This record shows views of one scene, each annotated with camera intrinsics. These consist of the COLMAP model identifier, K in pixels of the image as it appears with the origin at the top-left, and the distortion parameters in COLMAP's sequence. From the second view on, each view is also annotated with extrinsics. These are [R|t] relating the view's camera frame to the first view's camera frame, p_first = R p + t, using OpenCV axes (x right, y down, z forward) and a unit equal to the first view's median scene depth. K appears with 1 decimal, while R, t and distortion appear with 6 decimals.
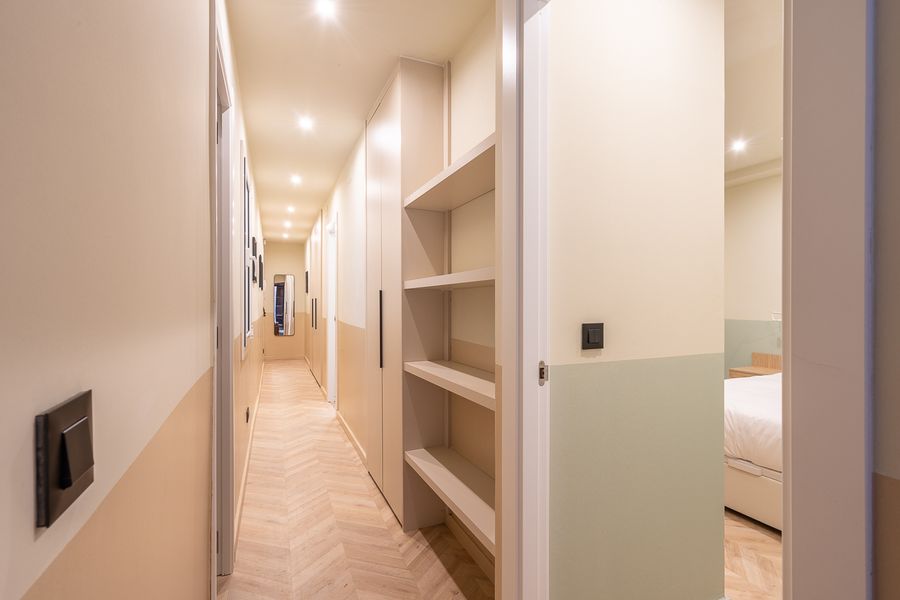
lens RADIAL K [[442.1, 0, 469.4], [0, 442.1, 301.0], [0, 0, 1]] dist [0.000200, 0.000262]
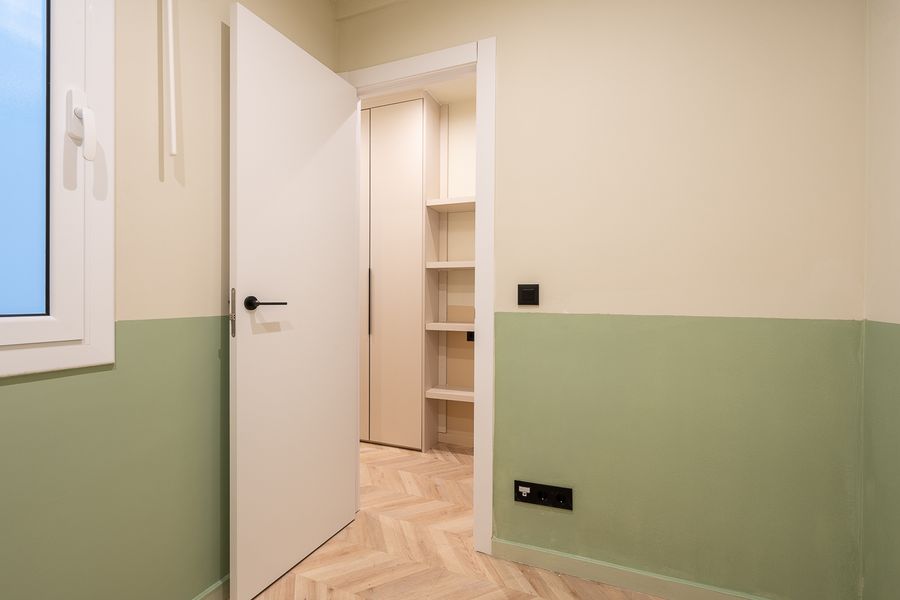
lens RADIAL K [[411.7, 0, 447.8], [0, 411.7, 295.6], [0, 0, 1]] dist [0.002227, 0.000166]
pose [[0.720479, 0.005938, 0.693452, -0.934974], [-0.005182, 0.999982, -0.003180, 0.055481], [-0.693458, -0.001302, 0.720496, 0.064793]]
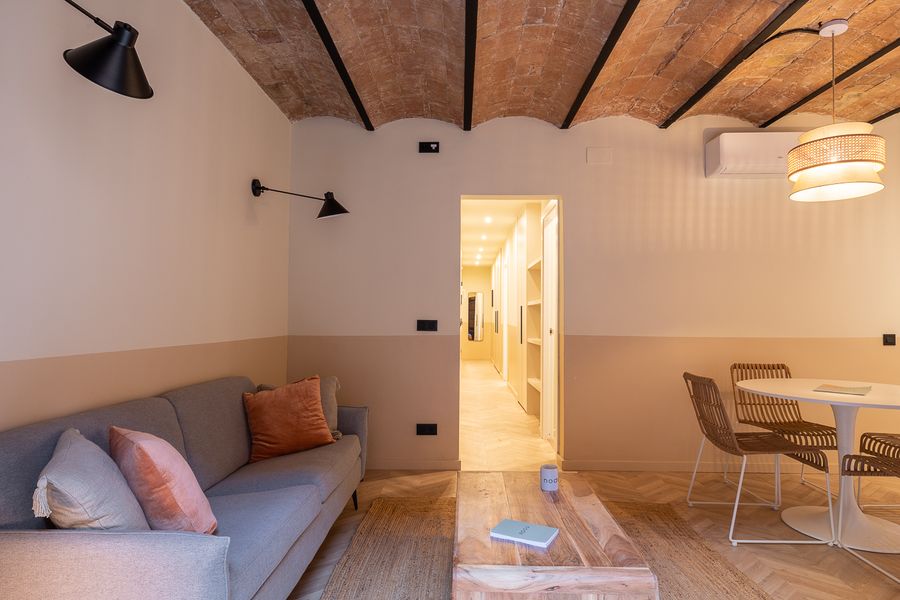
lens RADIAL K [[512.5, 0, 450.8], [0, 512.5, 305.9], [0, 0, 1]] dist [0.003443, 0.000024]
pose [[0.903621, -0.001123, -0.428330, 0.606487], [-0.006901, 0.999829, -0.017181, 0.021357], [0.428276, 0.018481, 0.903459, -1.494453]]
